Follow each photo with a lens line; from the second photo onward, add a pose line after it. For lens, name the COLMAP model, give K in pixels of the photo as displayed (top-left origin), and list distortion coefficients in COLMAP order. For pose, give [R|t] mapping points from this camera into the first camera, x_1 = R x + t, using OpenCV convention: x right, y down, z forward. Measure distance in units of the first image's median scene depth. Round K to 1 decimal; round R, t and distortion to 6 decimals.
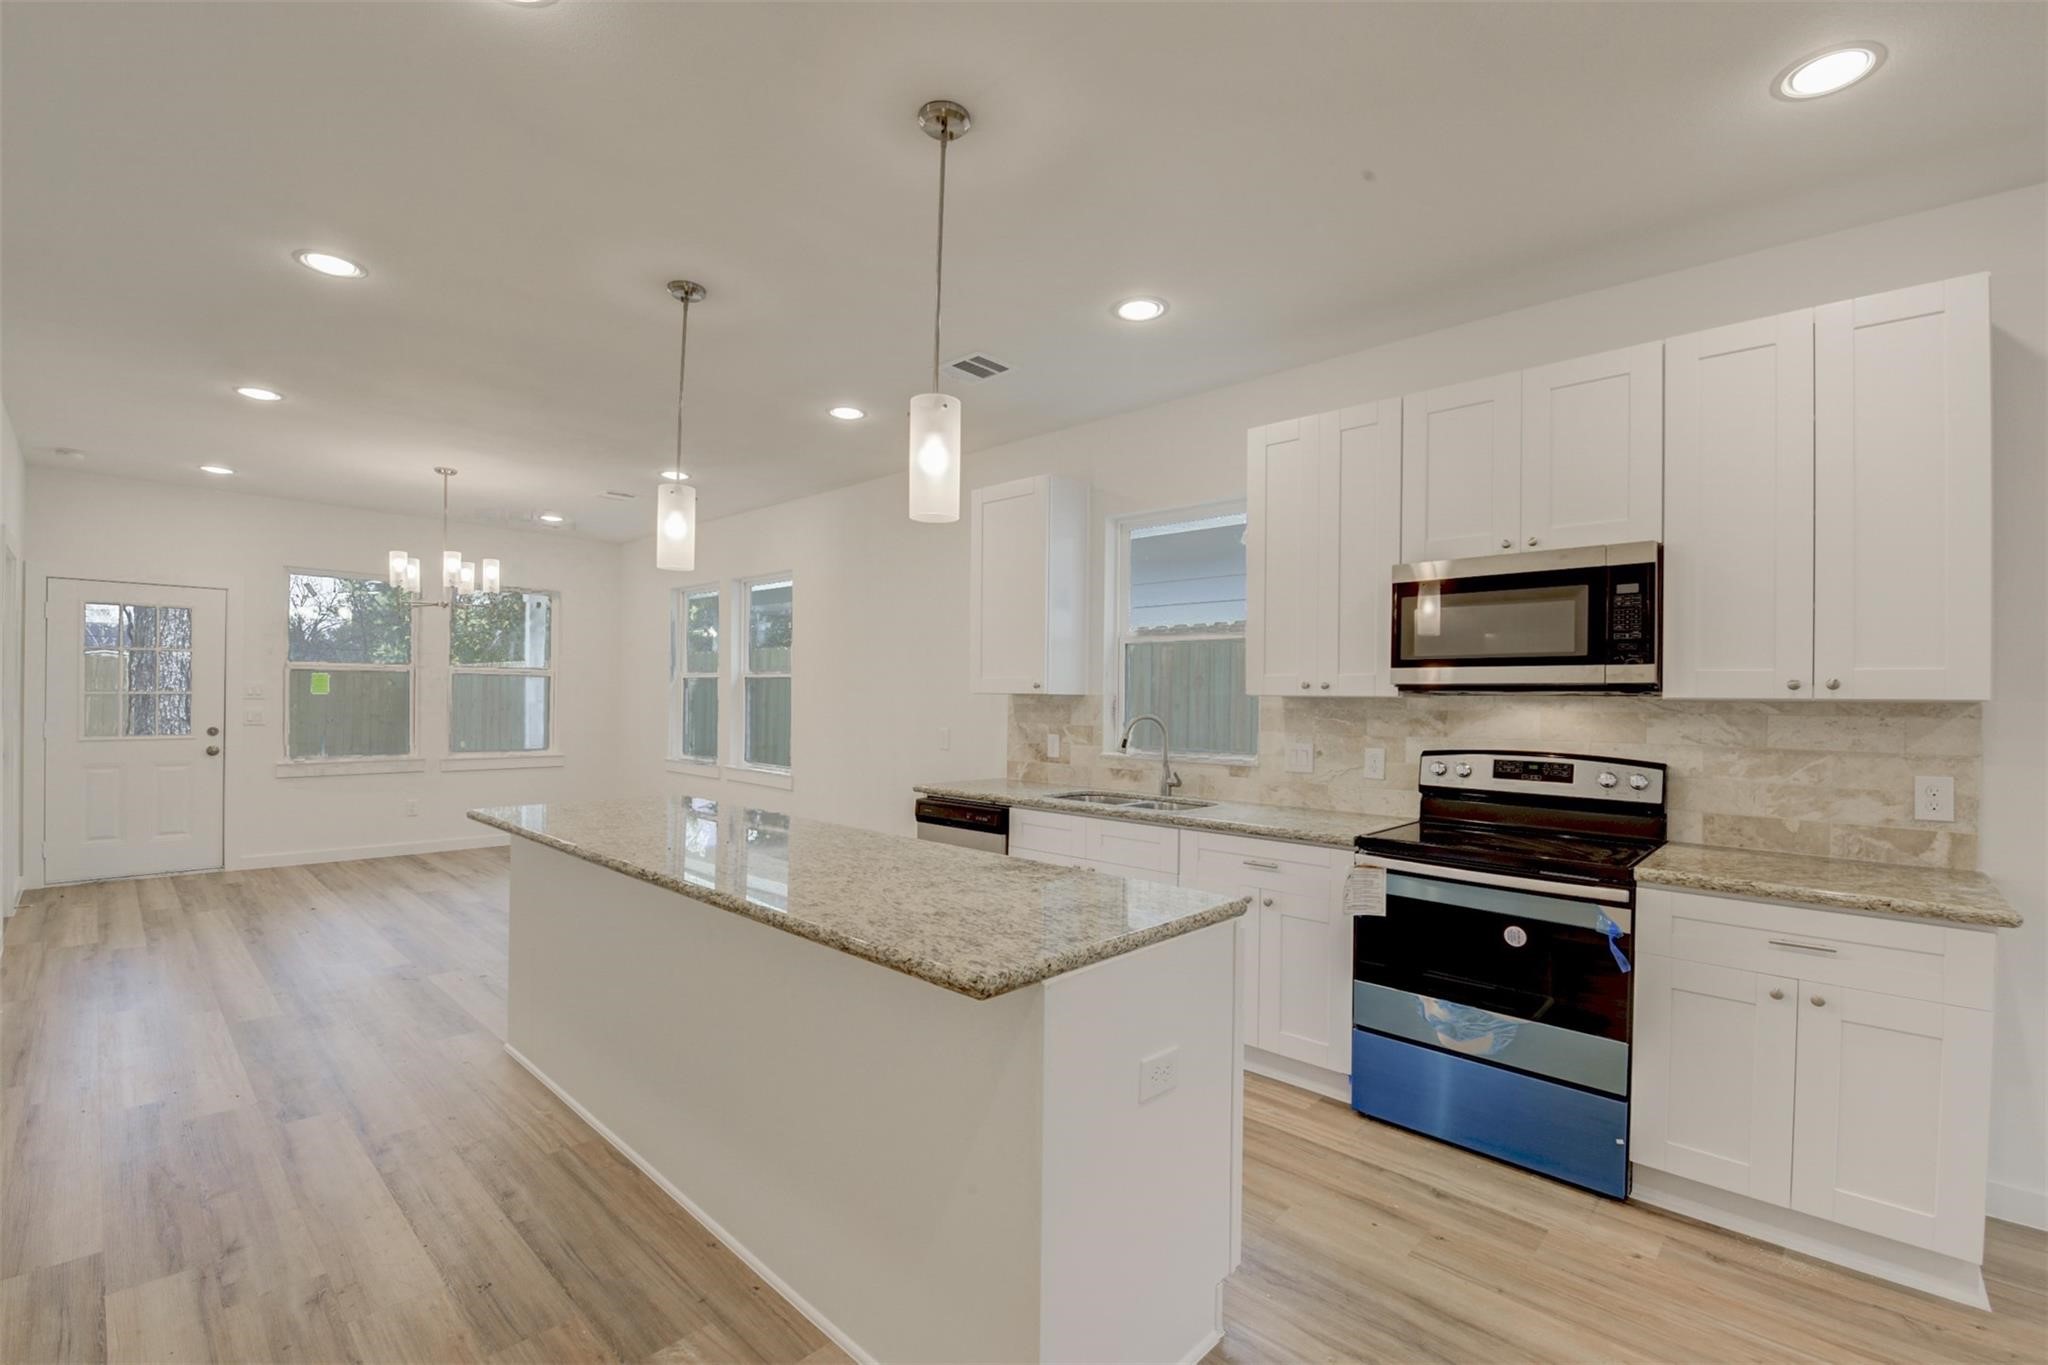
lens RADIAL K [[893.9, 0, 1031.6], [0, 893.9, 695.6], [0, 0, 1]] dist [-0.001436, -0.008519]
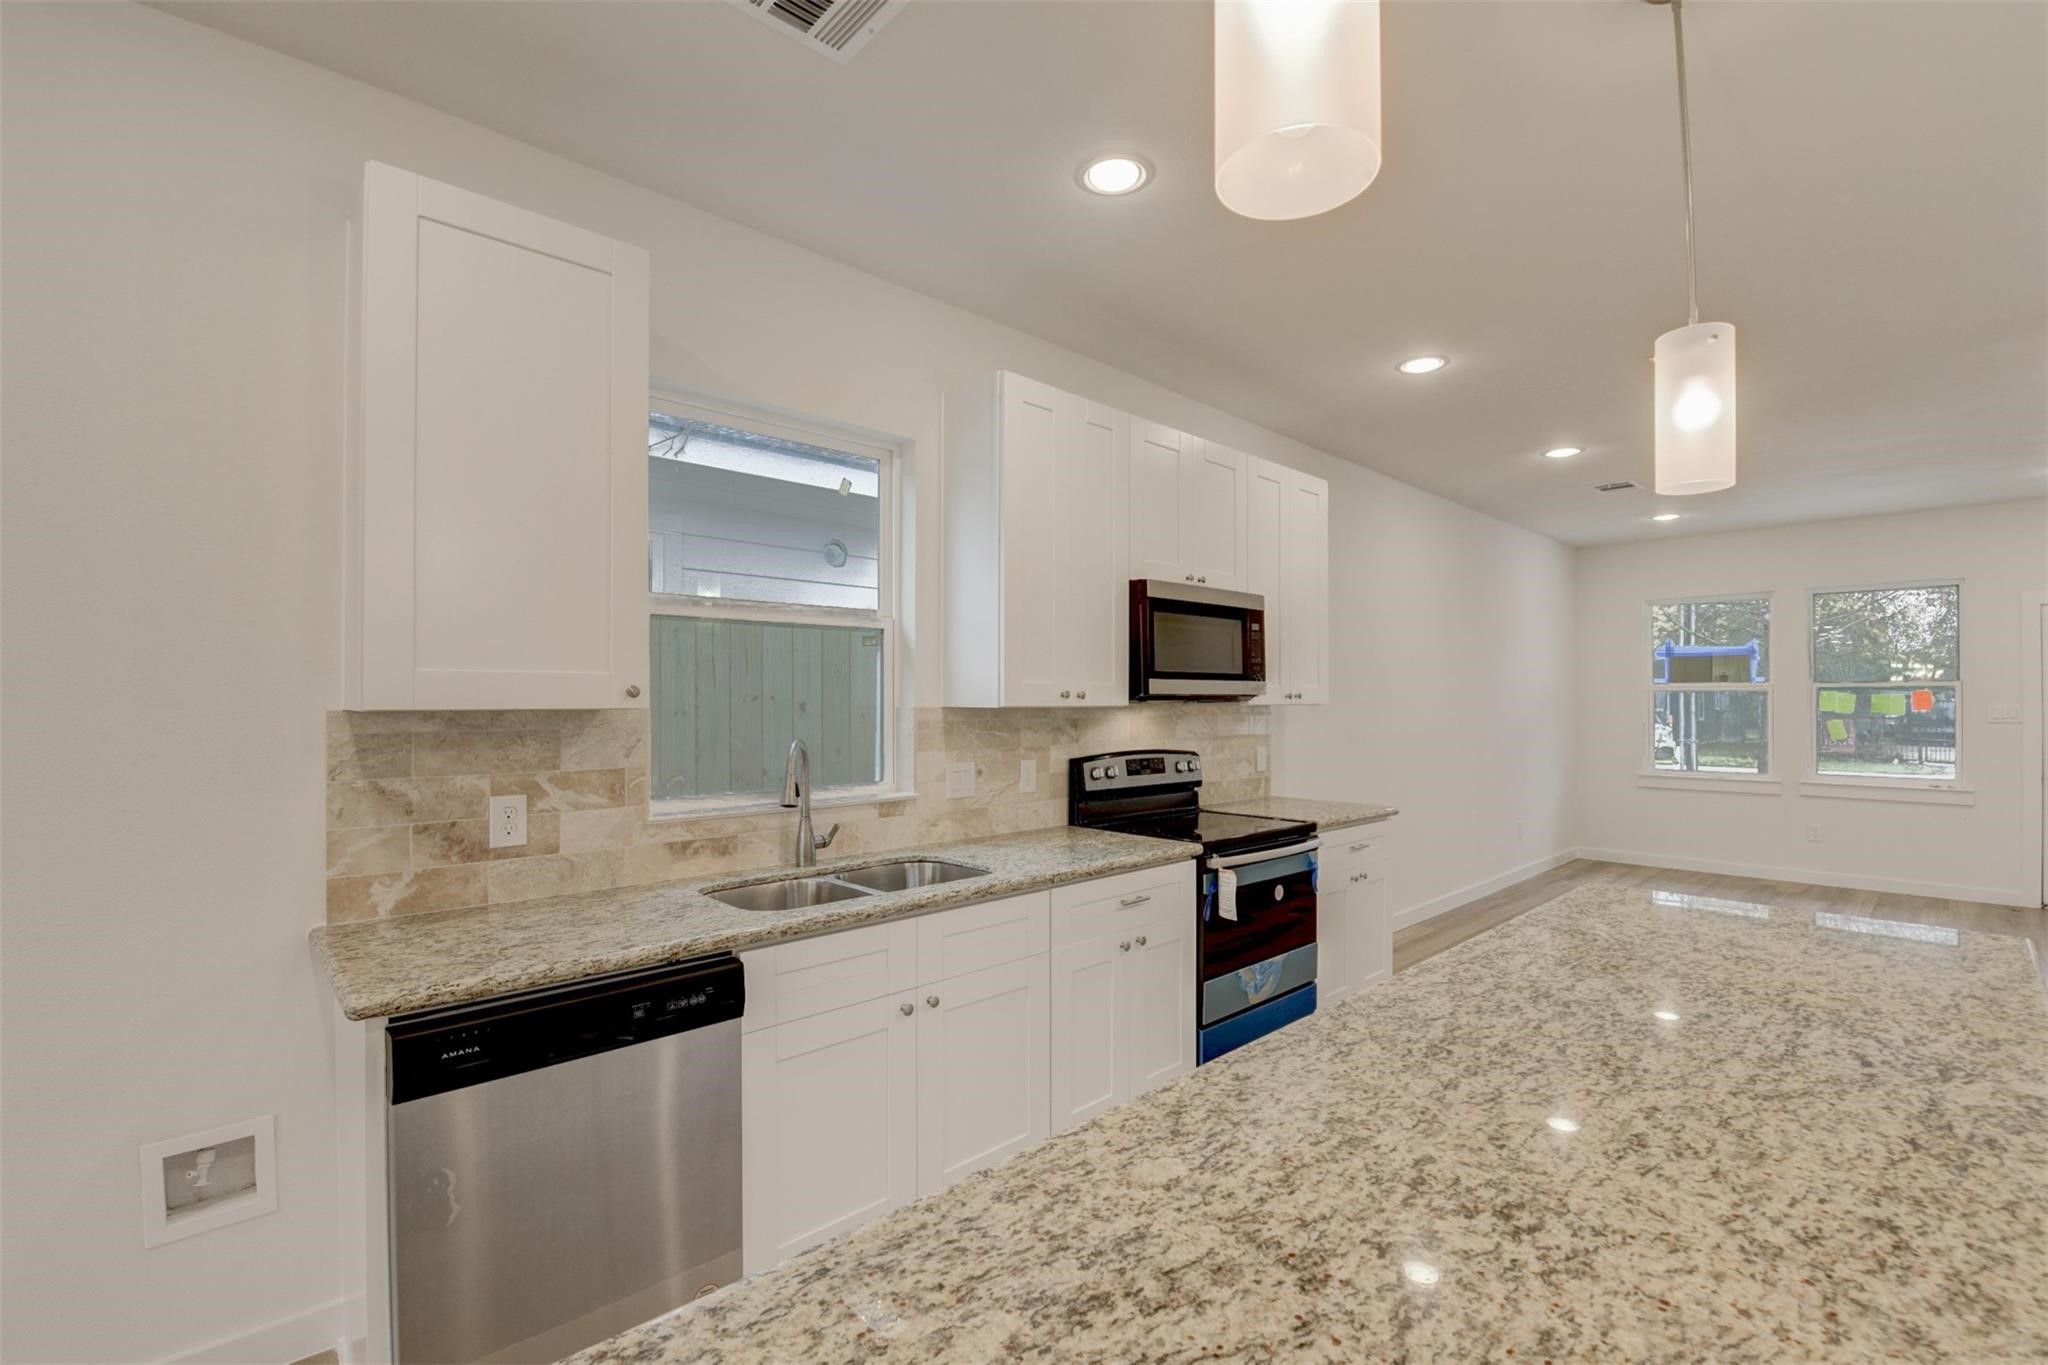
lens RADIAL K [[893.9, 0, 1031.6], [0, 893.9, 695.6], [0, 0, 1]] dist [-0.001436, -0.008519]
pose [[0.053042, -0.007030, 0.998568, -0.533424], [-0.002420, 0.999971, 0.007168, -0.015297], [-0.998589, -0.002797, 0.053024, 0.907551]]
